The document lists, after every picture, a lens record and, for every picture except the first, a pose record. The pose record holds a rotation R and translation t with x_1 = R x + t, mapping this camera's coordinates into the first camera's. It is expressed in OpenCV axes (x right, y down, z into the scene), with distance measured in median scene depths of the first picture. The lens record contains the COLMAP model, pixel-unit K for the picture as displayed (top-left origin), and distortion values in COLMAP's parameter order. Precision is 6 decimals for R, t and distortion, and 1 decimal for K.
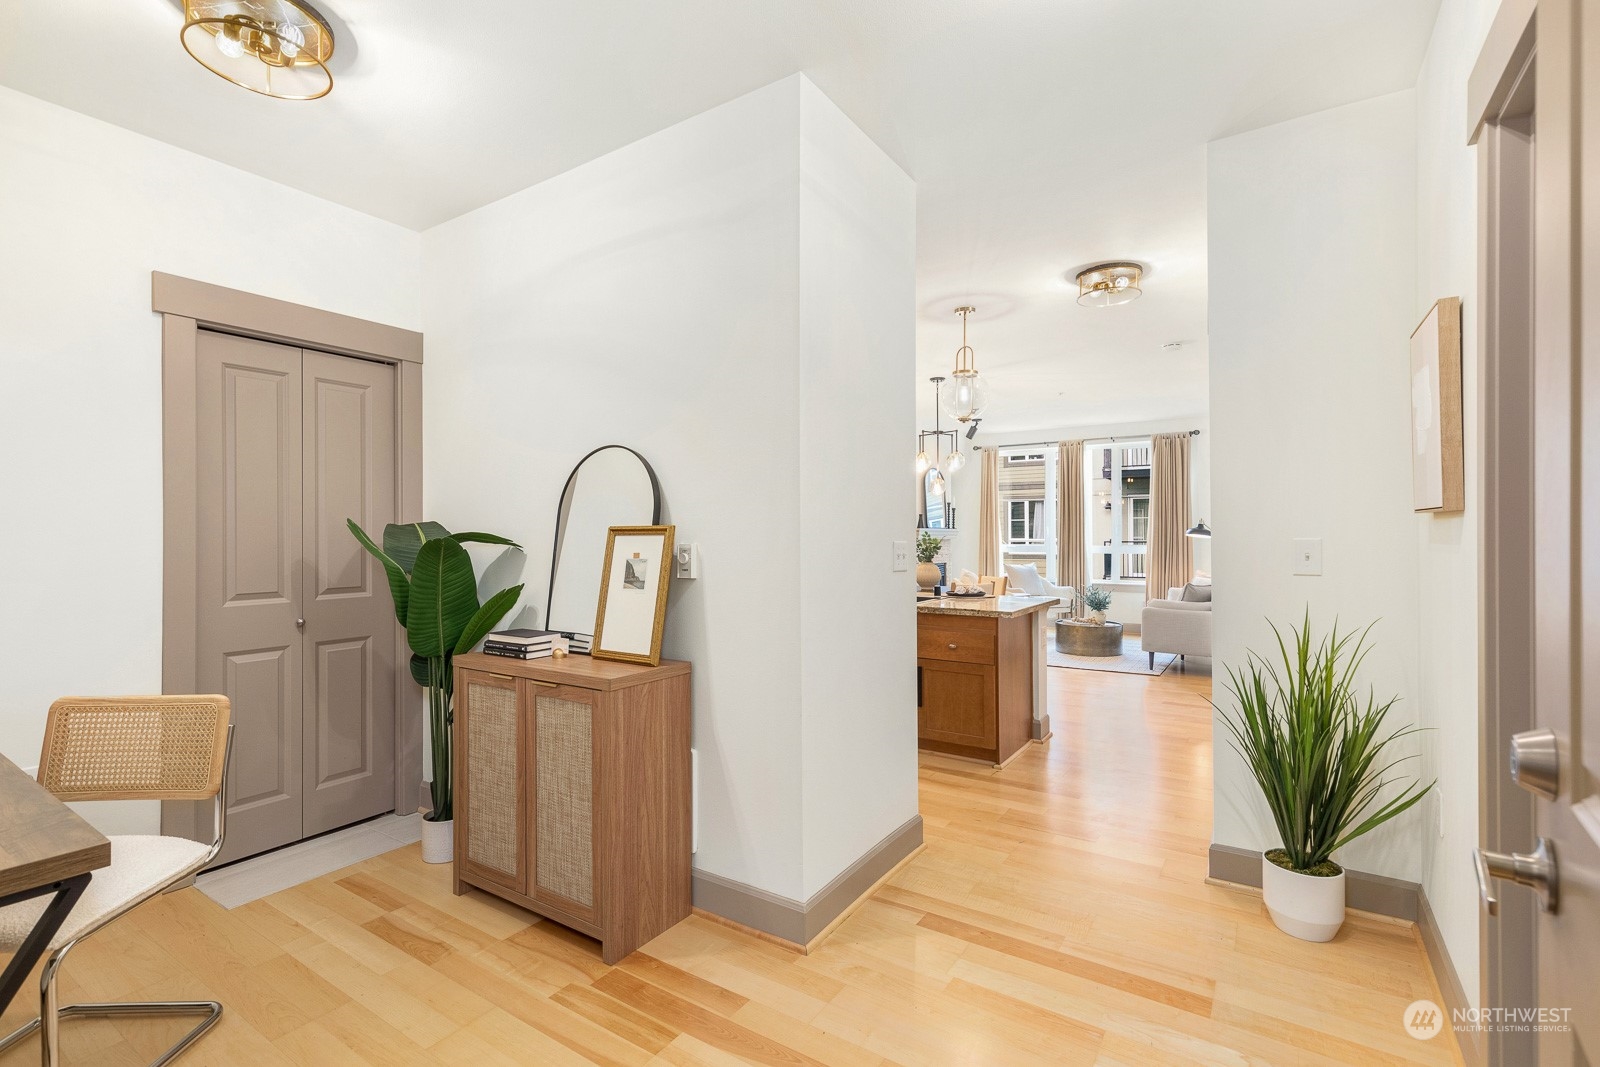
lens RADIAL K [[726.7, 0, 800.0], [0, 726.7, 533.5], [0, 0, 1]] dist [0.012835, -0.000058]
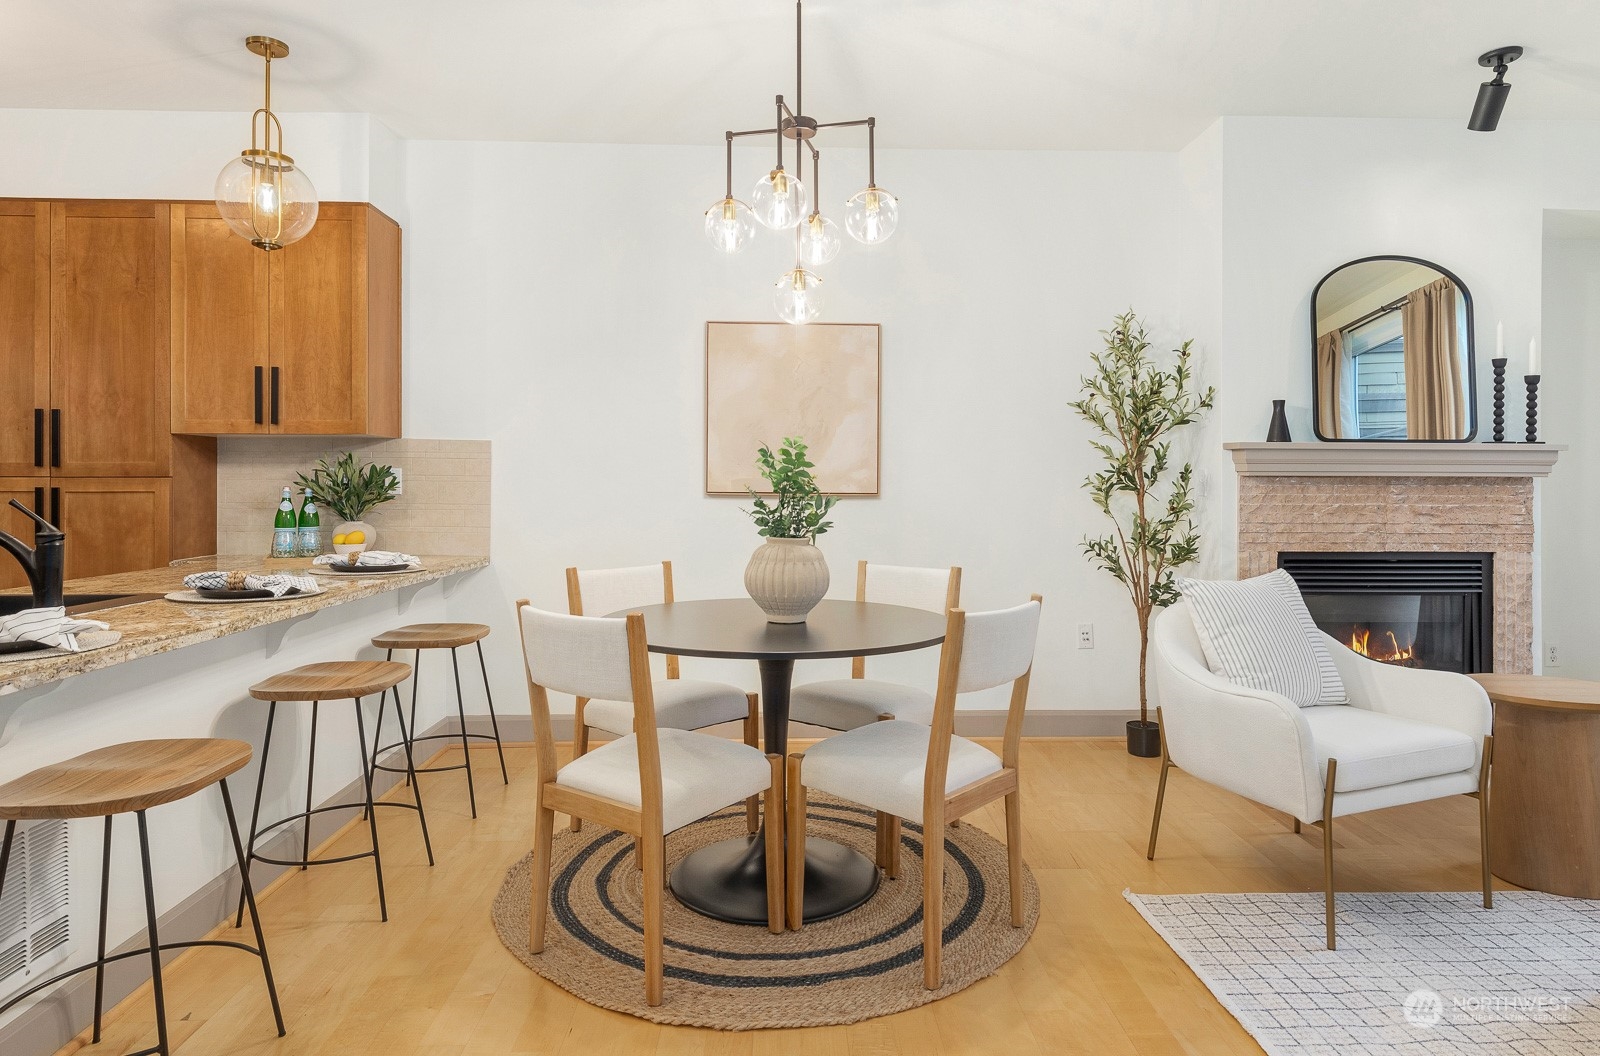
lens RADIAL K [[921.6, 0, 811.6], [0, 921.6, 483.2], [0, 0, 1]] dist [0.014920, -0.002638]
pose [[0.584433, 0.001450, -0.811441, 1.281278], [-0.000346, 0.999999, 0.001538, 0.037547], [0.811442, -0.000619, 0.584433, 1.902459]]
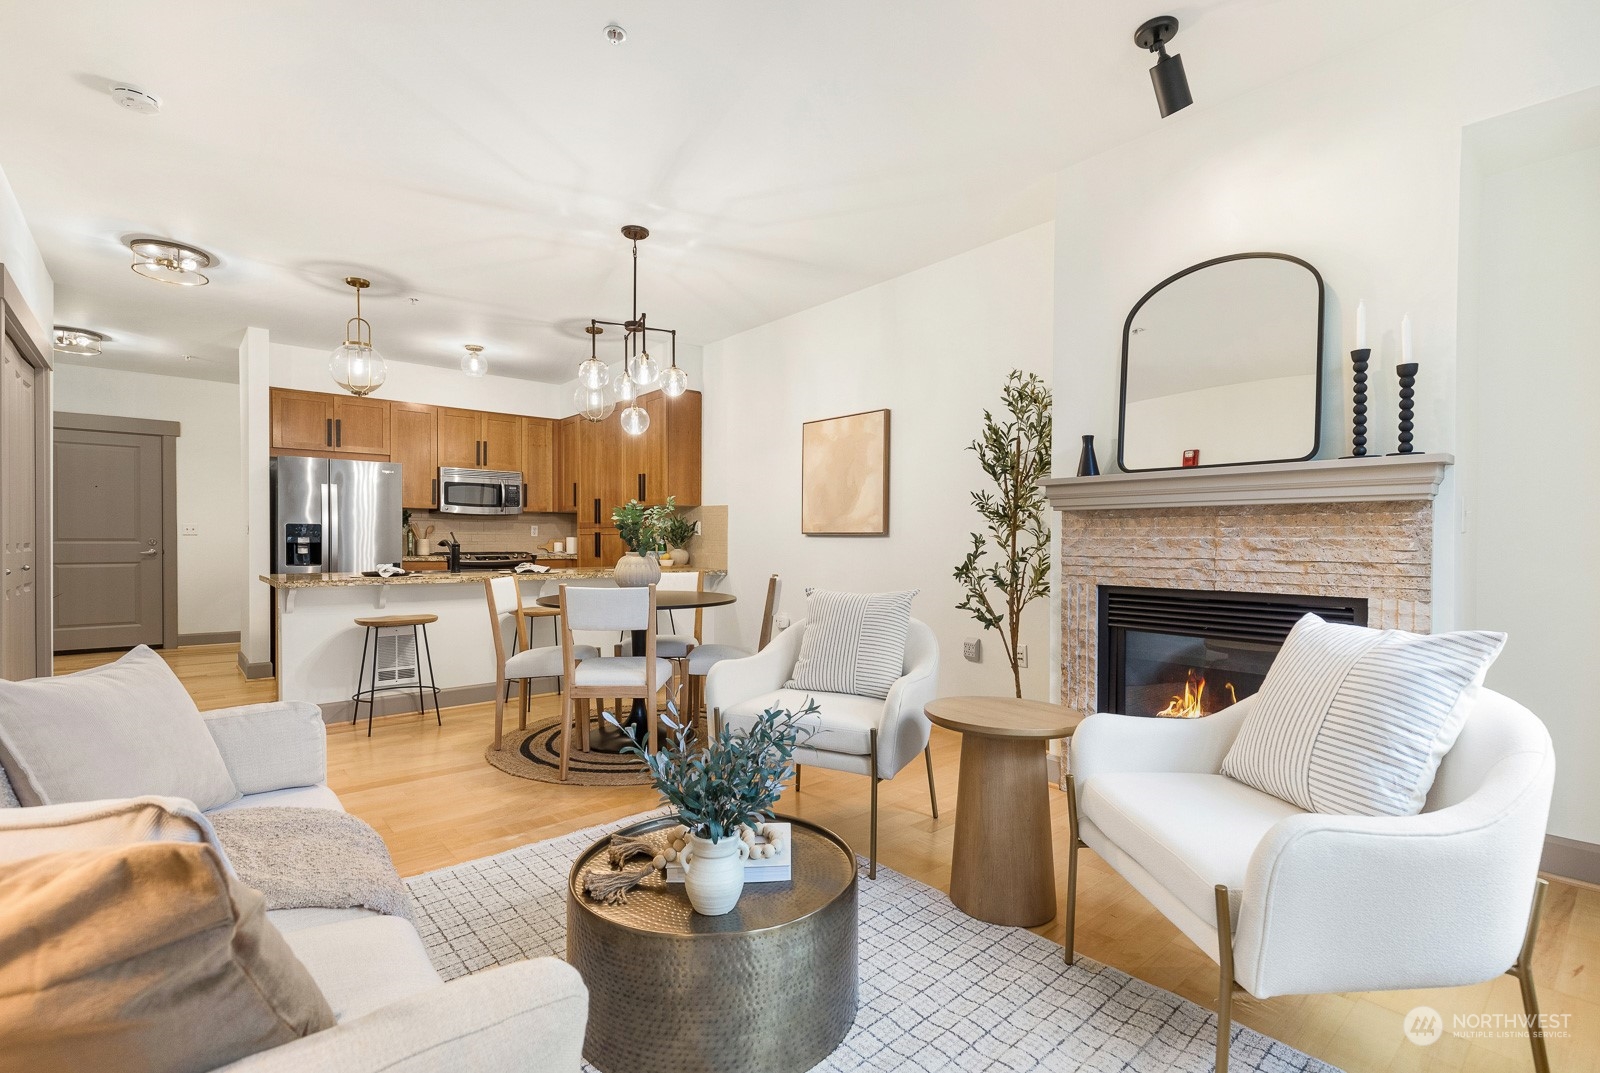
lens RADIAL K [[748.1, 0, 825.2], [0, 748.1, 548.7], [0, 0, 1]] dist [0.017953, 0.000033]
pose [[-0.260263, 0.008331, -0.965502, 1.791544], [-0.000291, 0.999962, 0.008706, 0.078587], [0.965538, 0.002547, -0.260251, 3.222391]]
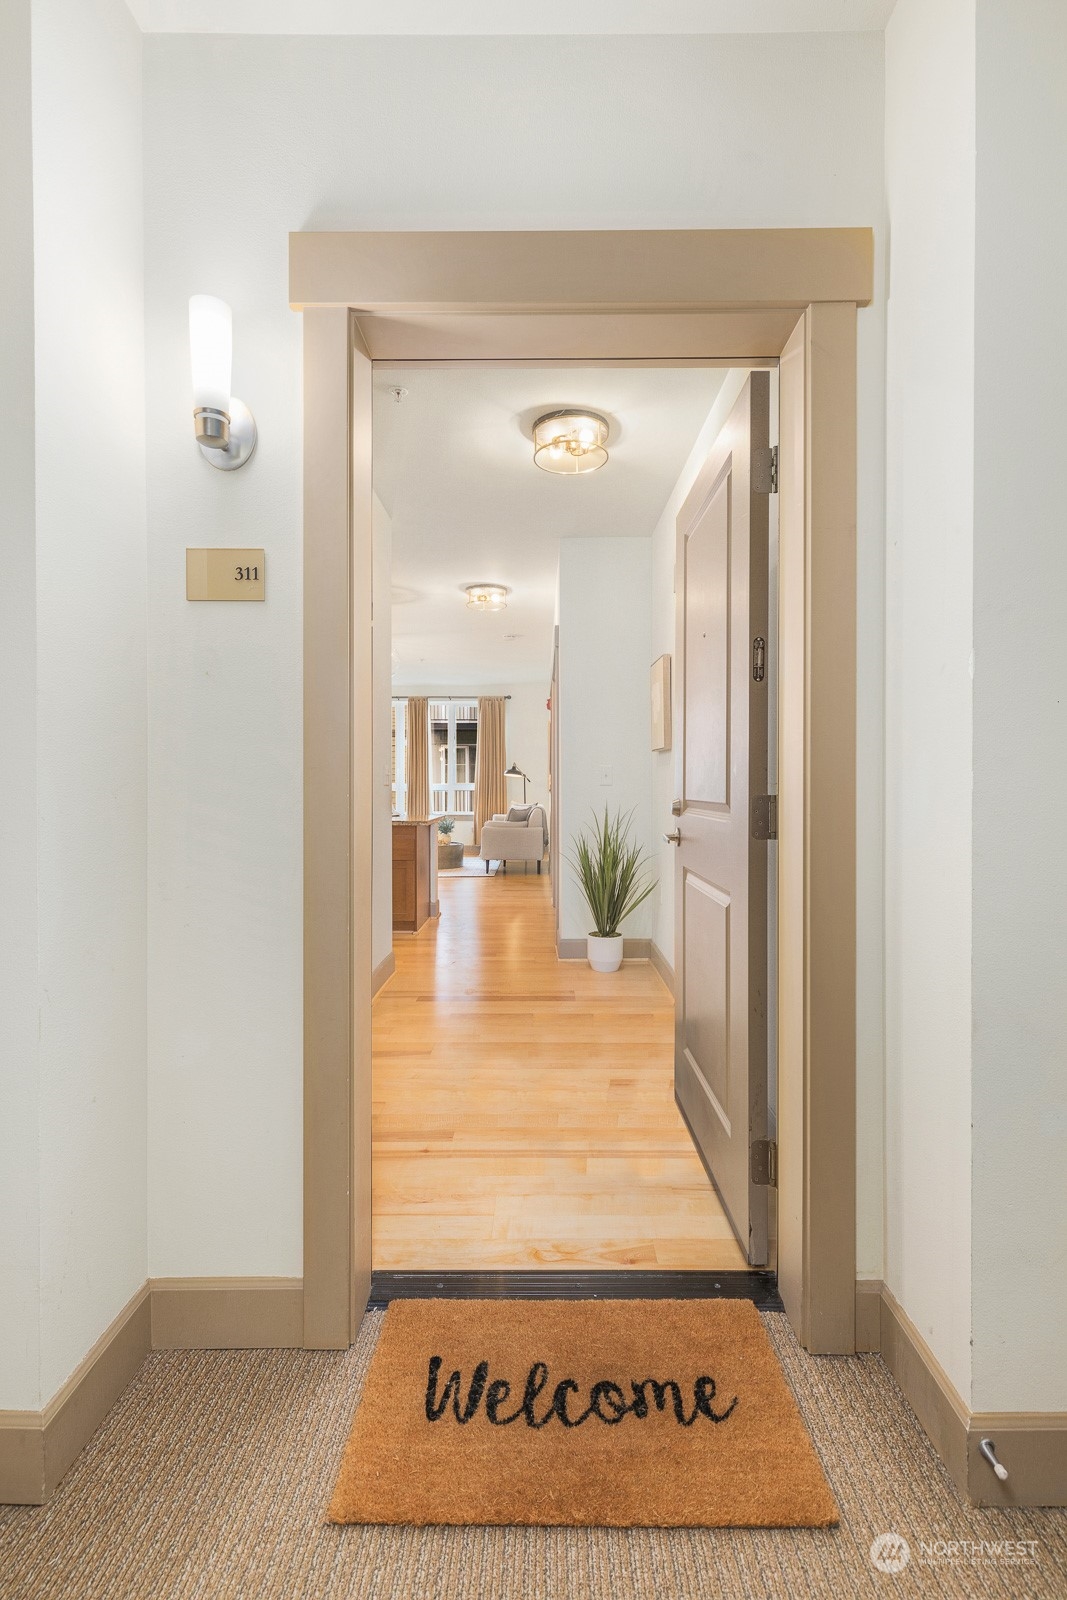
lens RADIAL K [[726.7, 0, 538.0], [0, 726.7, 784.1], [0, 0, 1]] dist [0.012835, -0.000058]
pose [[0.837494, 0.001820, 0.546443, -0.425210], [-0.004204, 0.999986, 0.003114, 0.045924], [-0.546430, -0.004905, 0.837490, -0.417360]]
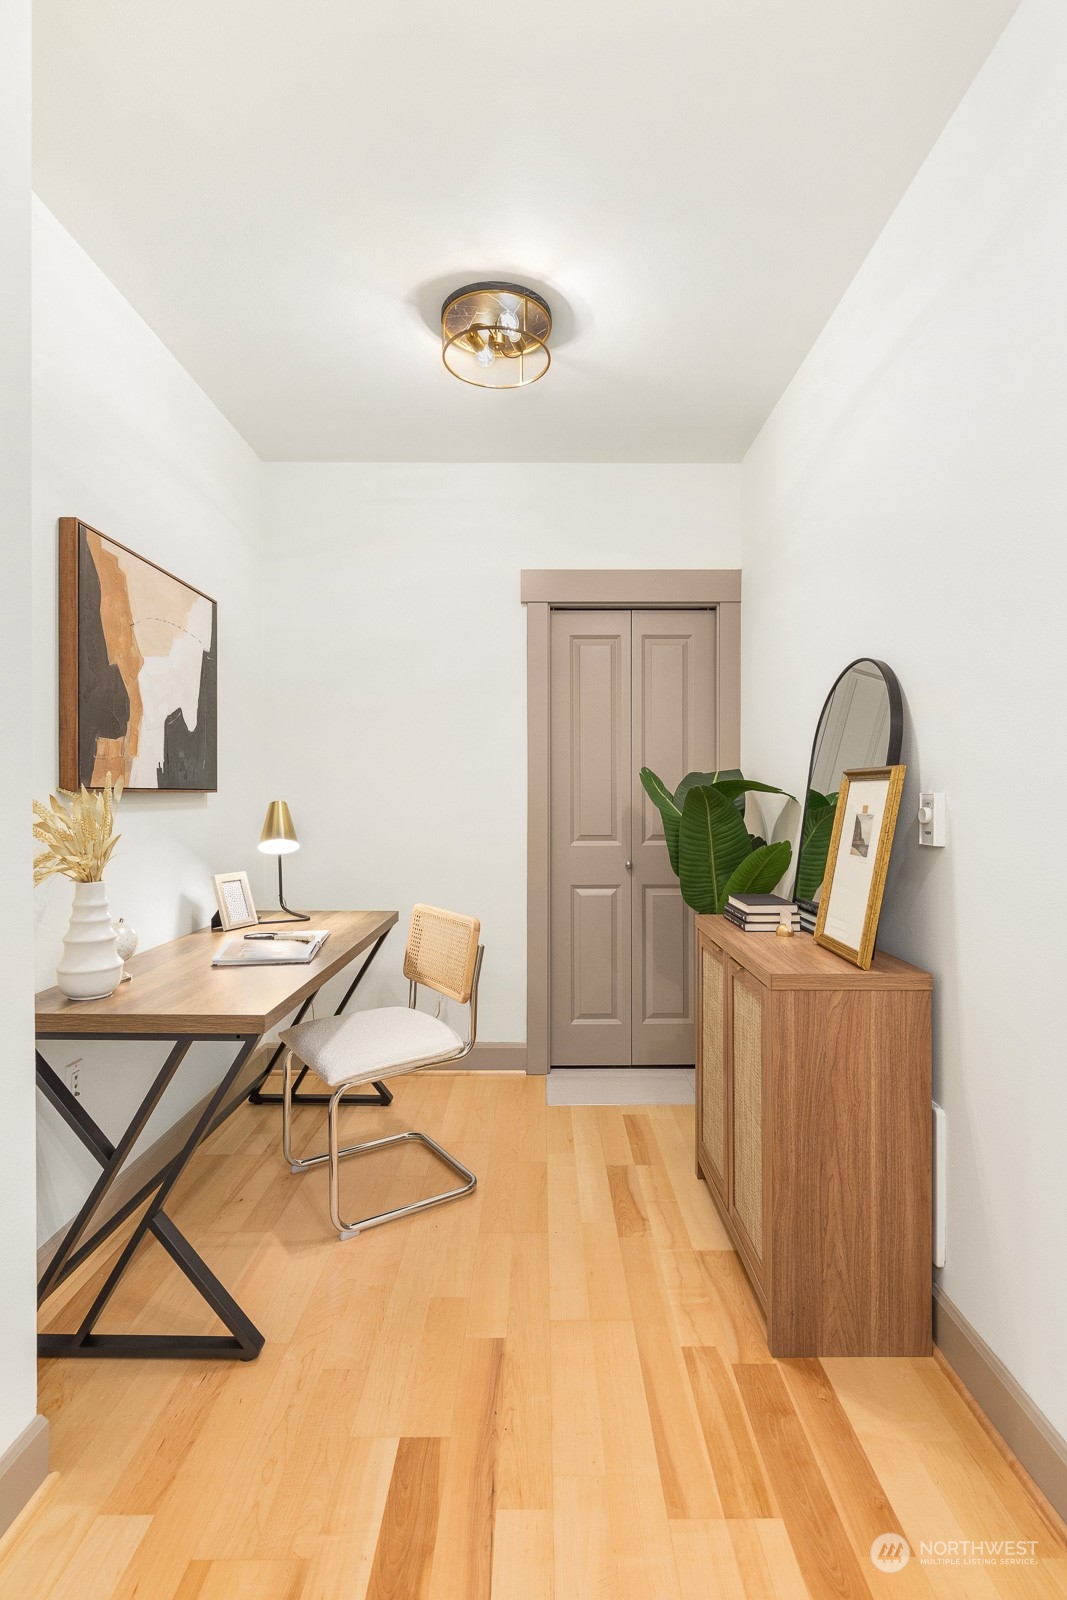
lens RADIAL K [[765.1, 0, 539.4], [0, 765.1, 794.3], [0, 0, 1]] dist [0.001684, -0.000575]
pose [[0.554837, 0.007103, -0.831929, 0.204857], [0.000843, 0.999958, 0.009100, 0.008077], [0.831958, -0.005750, 0.554808, 0.297638]]
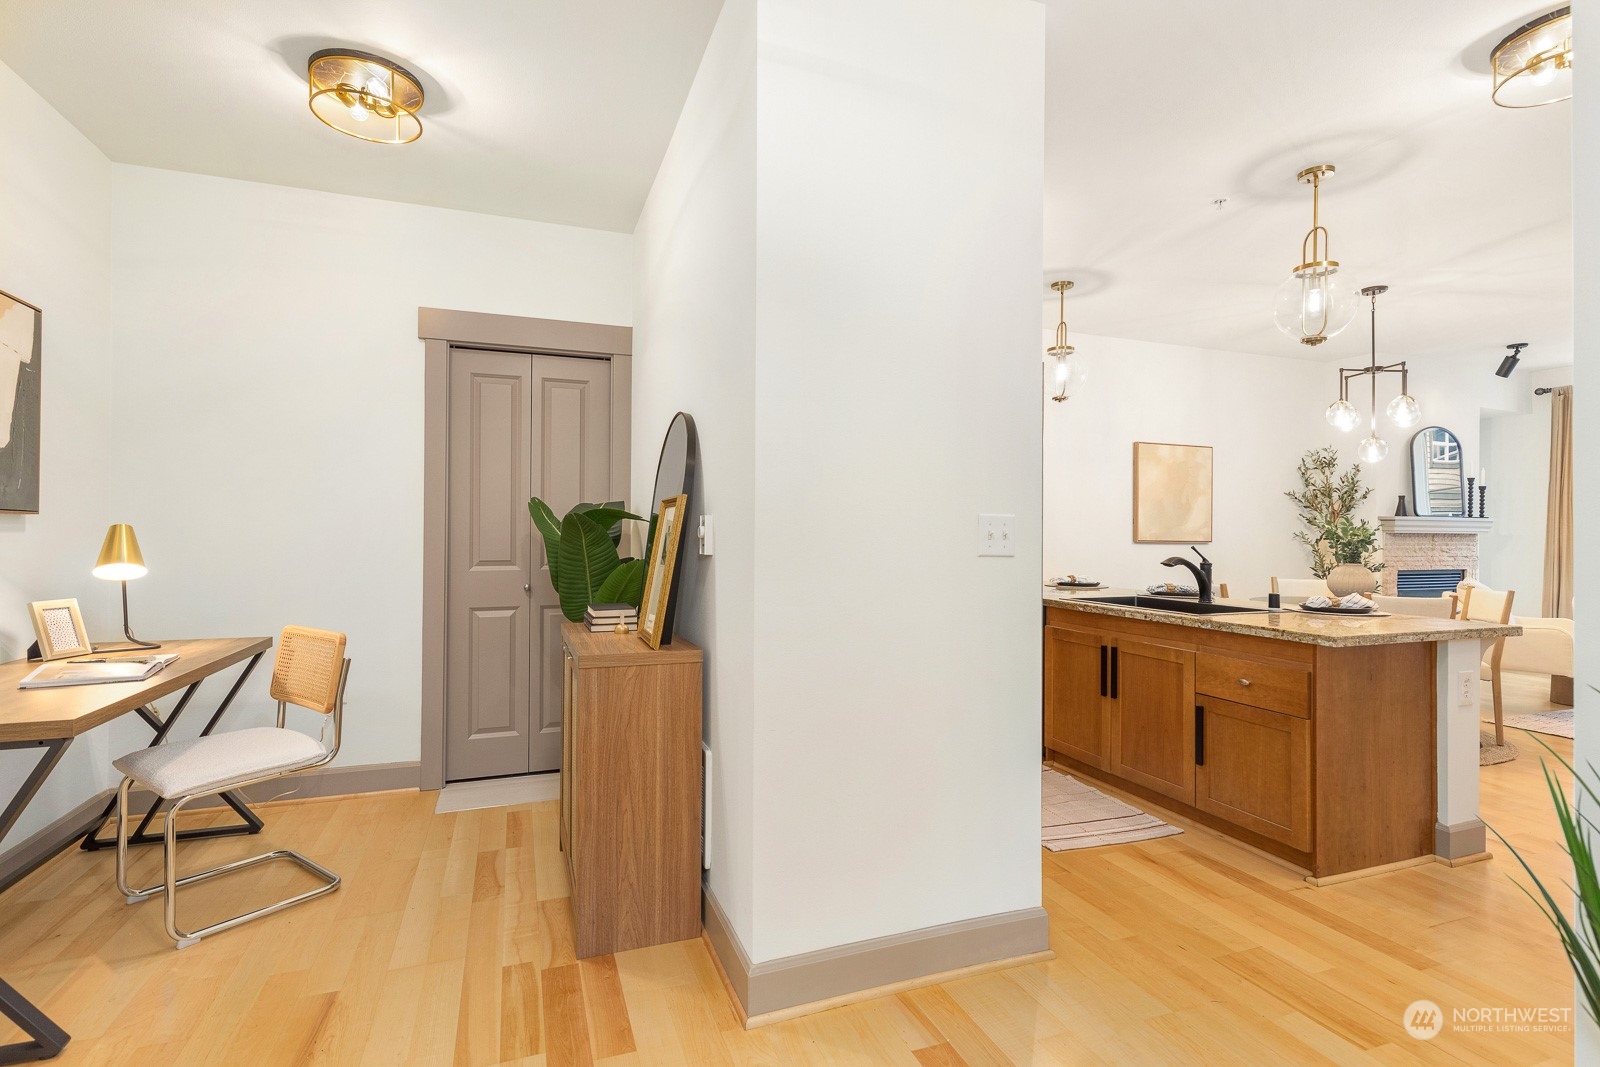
lens RADIAL K [[770.3, 0, 798.3], [0, 770.3, 526.3], [0, 0, 1]] dist [0.002495, -0.001274]
pose [[0.807850, 0.003462, -0.589378, 0.446189], [-0.006598, 0.999973, -0.003169, 0.027209], [0.589352, 0.006449, 0.807851, 0.288732]]
